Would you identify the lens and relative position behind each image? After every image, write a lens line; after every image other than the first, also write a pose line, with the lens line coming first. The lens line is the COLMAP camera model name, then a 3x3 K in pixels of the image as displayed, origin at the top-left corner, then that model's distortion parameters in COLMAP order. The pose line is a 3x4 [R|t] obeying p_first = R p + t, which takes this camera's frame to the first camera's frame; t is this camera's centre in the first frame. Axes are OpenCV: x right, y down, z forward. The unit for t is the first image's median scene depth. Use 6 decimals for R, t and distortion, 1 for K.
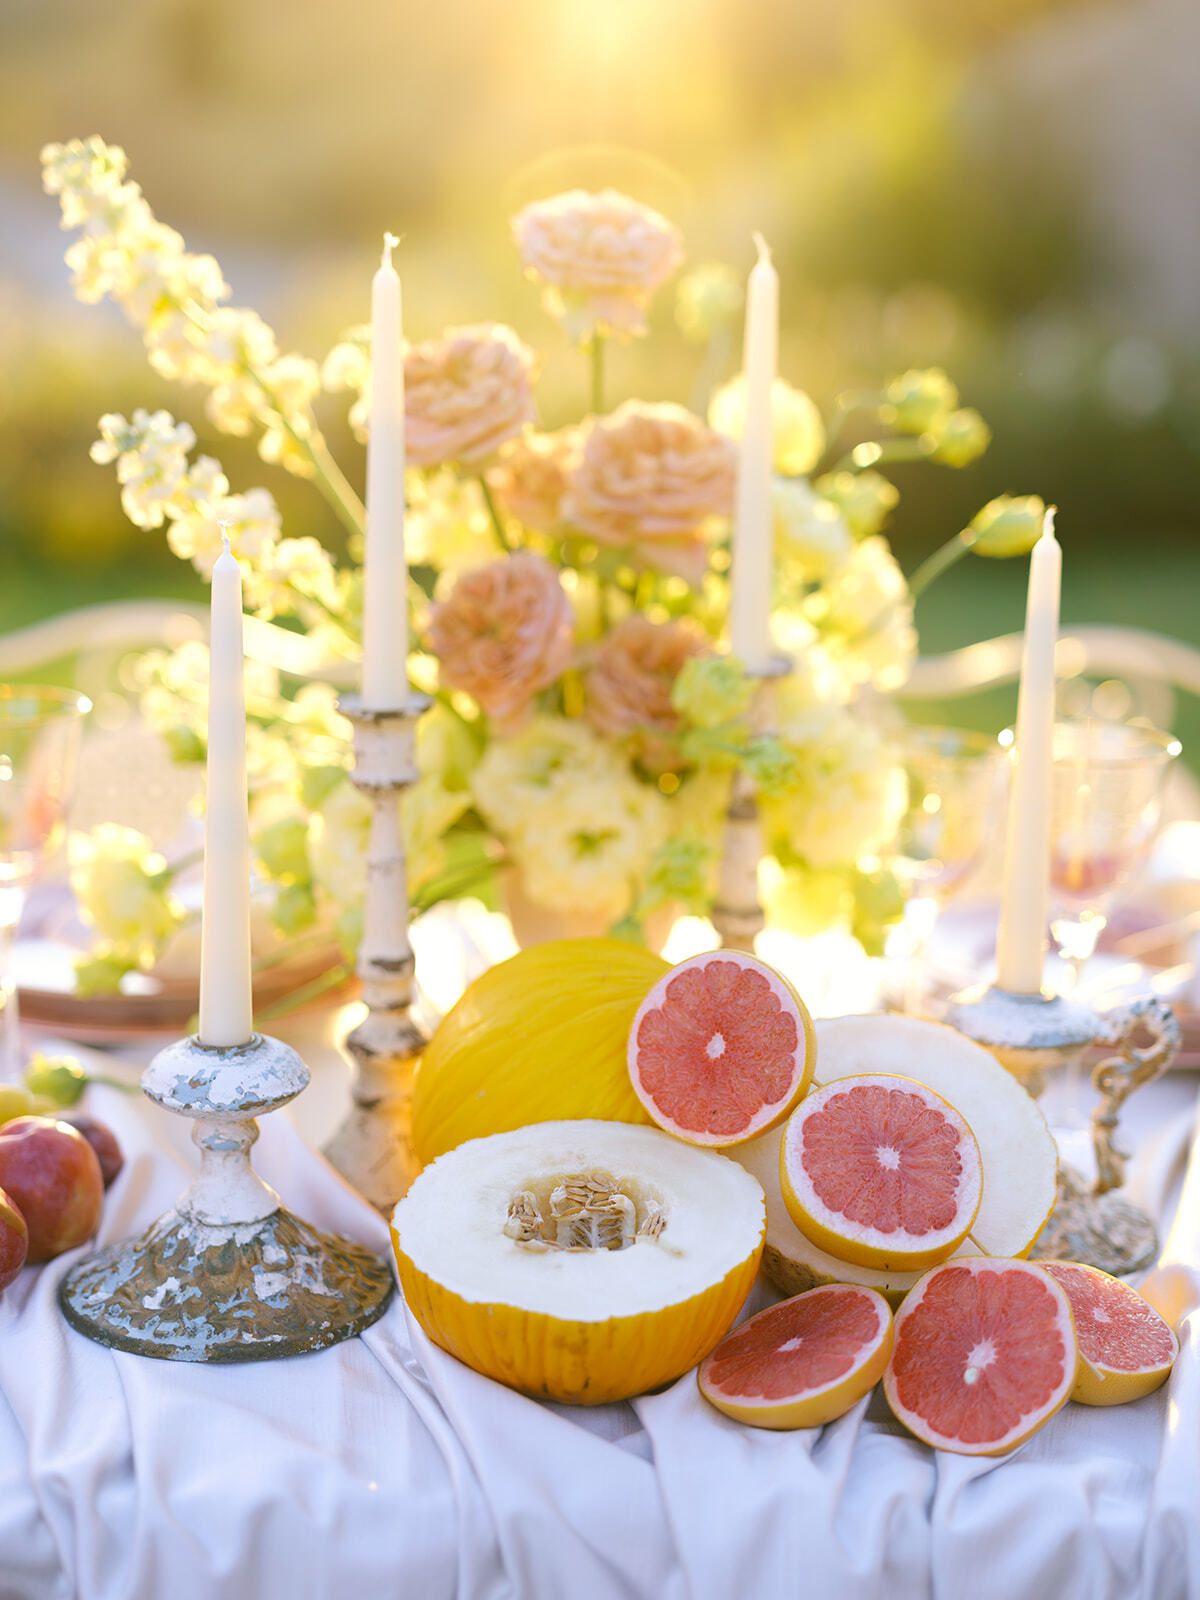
lens RADIAL K [[2991.7, 0, 600.2], [0, 2991.7, 835.2], [0, 0, 1]] dist [-0.012477, 0.000000]
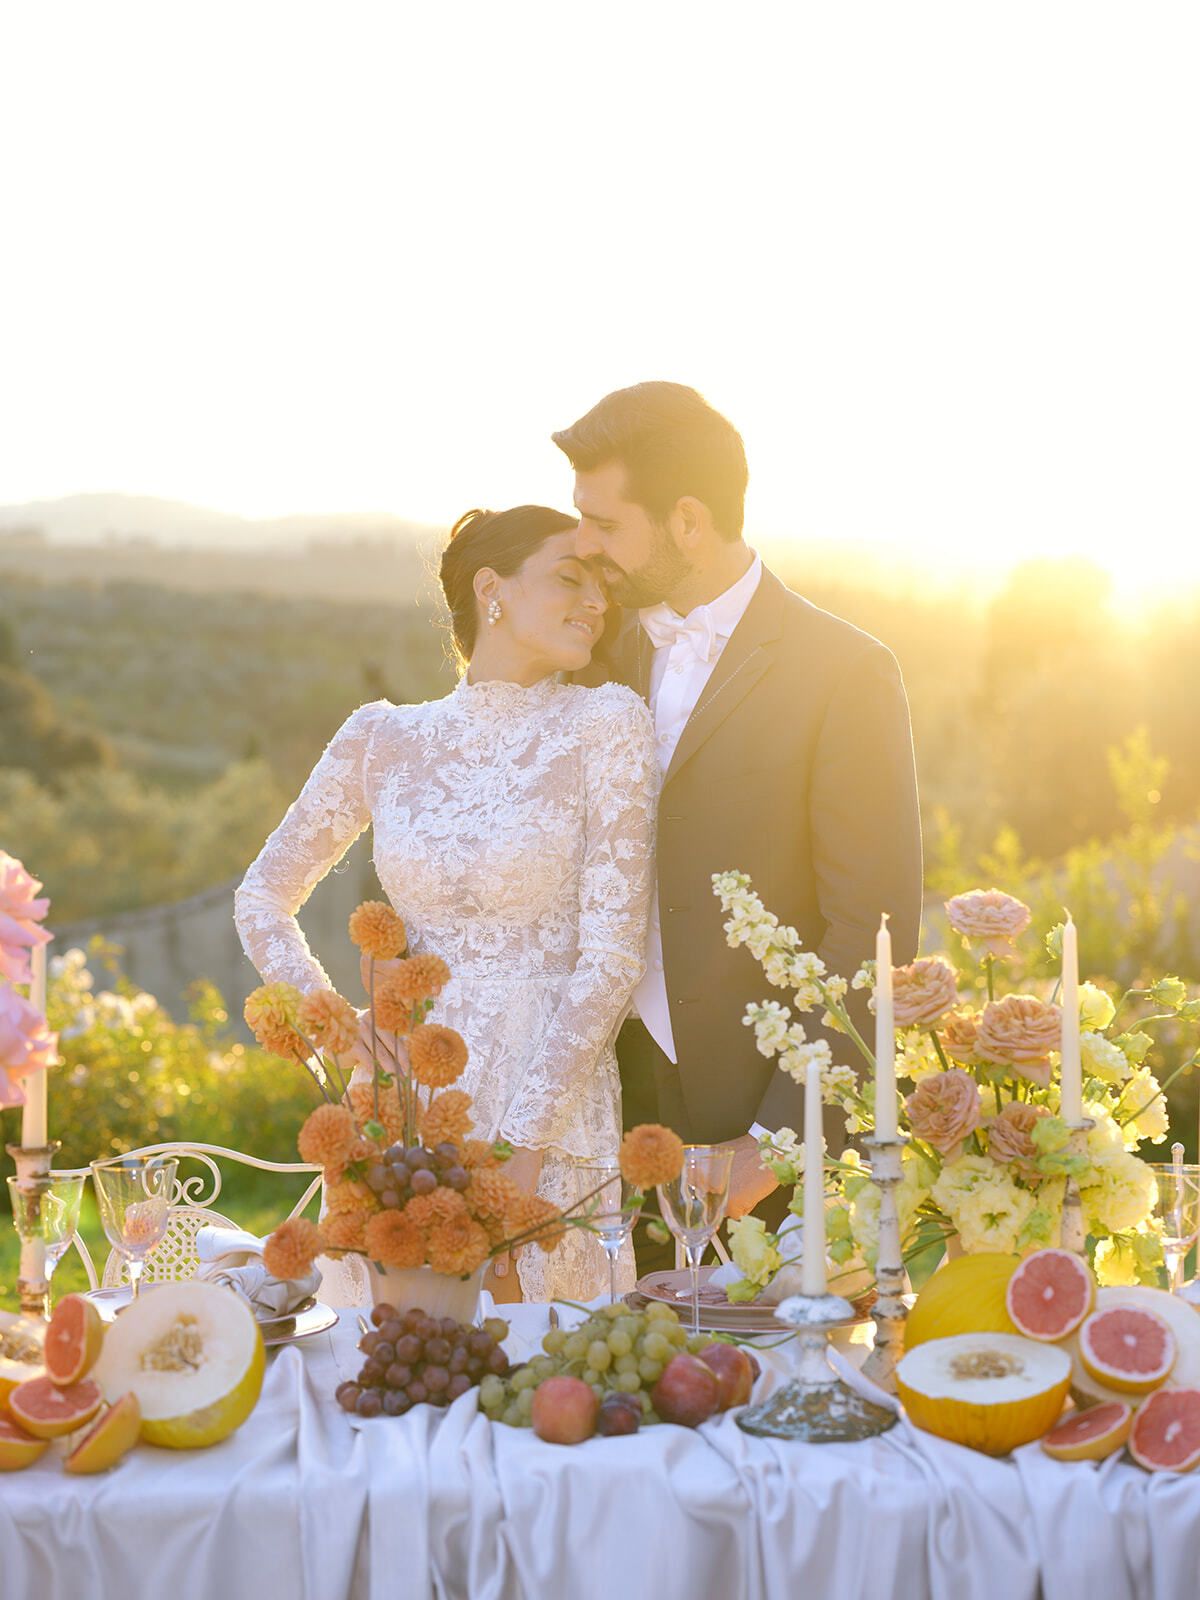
lens RADIAL K [[2991.7, 0, 597.3], [0, 2991.7, 764.2], [0, 0, 1]] dist [-0.012477, 0.000000]
pose [[0.986675, -0.035098, -0.158874, 0.071310], [-0.002663, 0.972842, -0.231457, 0.192416], [0.162683, 0.228796, 0.959785, -1.125606]]
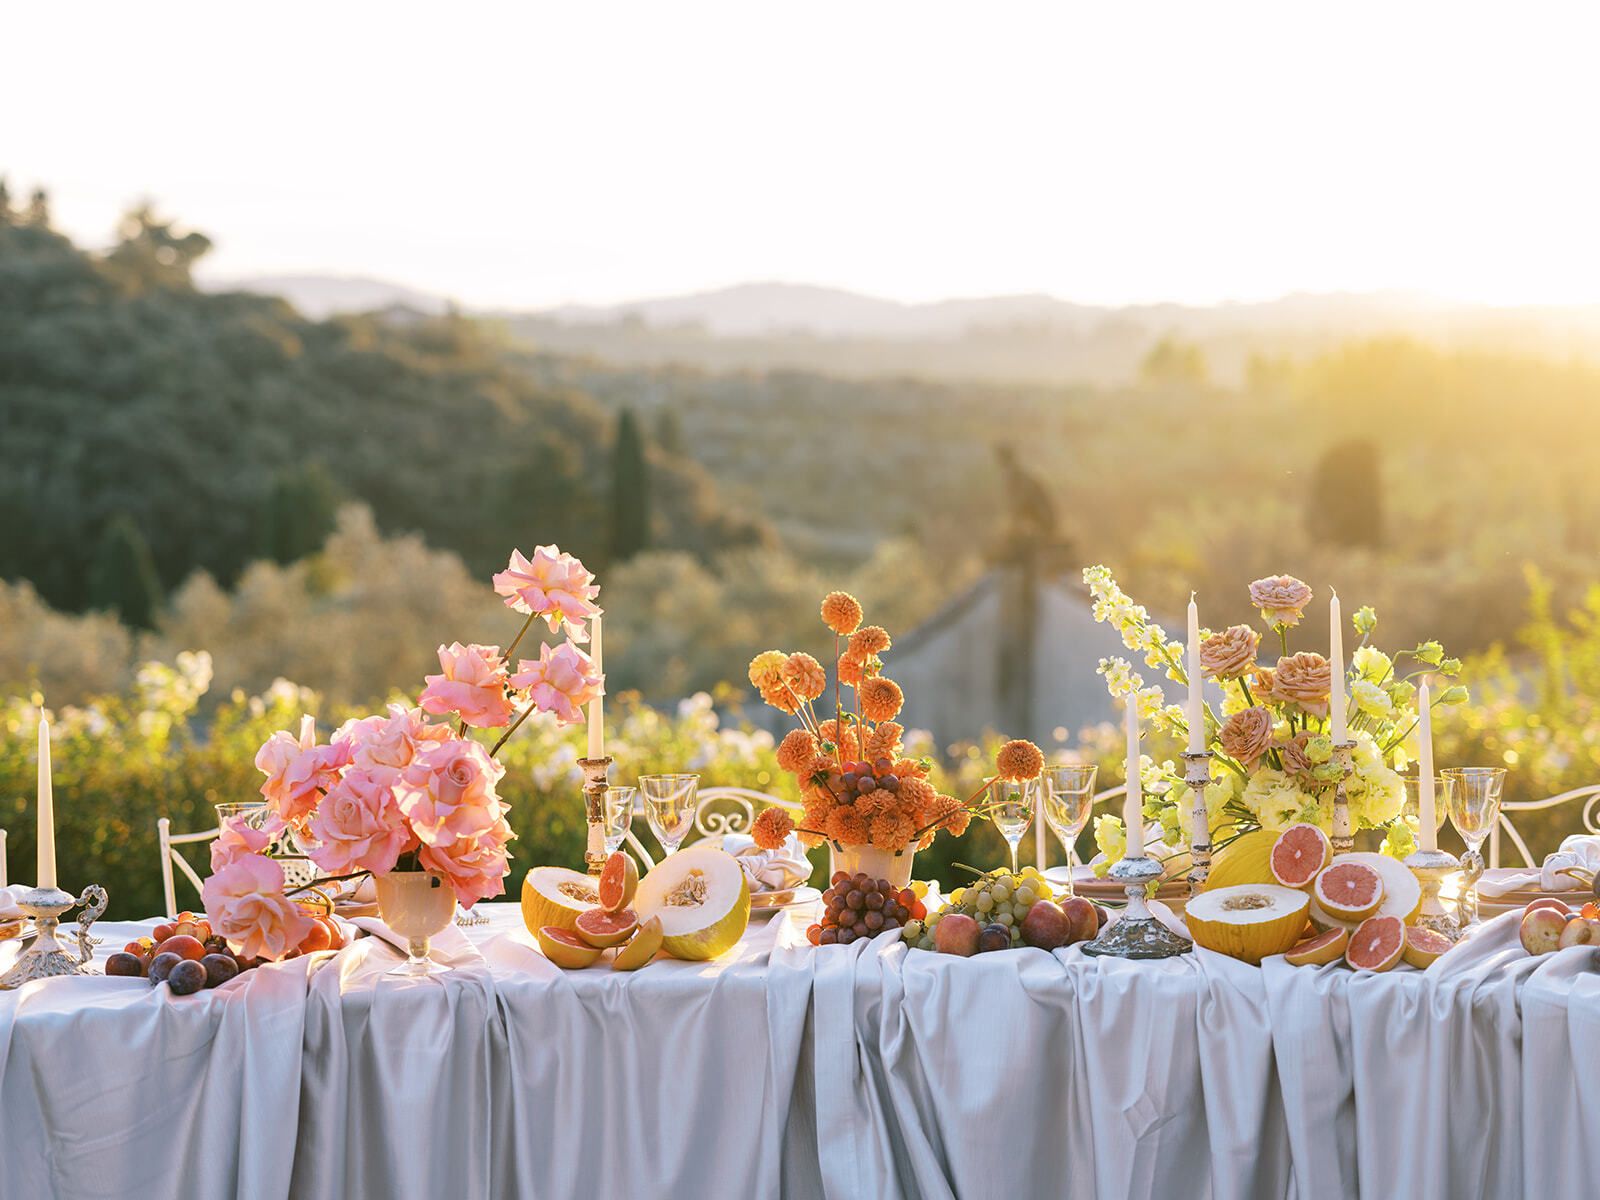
lens RADIAL K [[2991.7, 0, 796.2], [0, 2991.7, 598.1], [0, 0, 1]] dist [-0.012477, 0.000000]
pose [[0.949442, -0.045630, -0.310610, 0.487060], [-0.022735, 0.976790, -0.212988, 0.454642], [0.313120, 0.209282, 0.926368, -1.902563]]
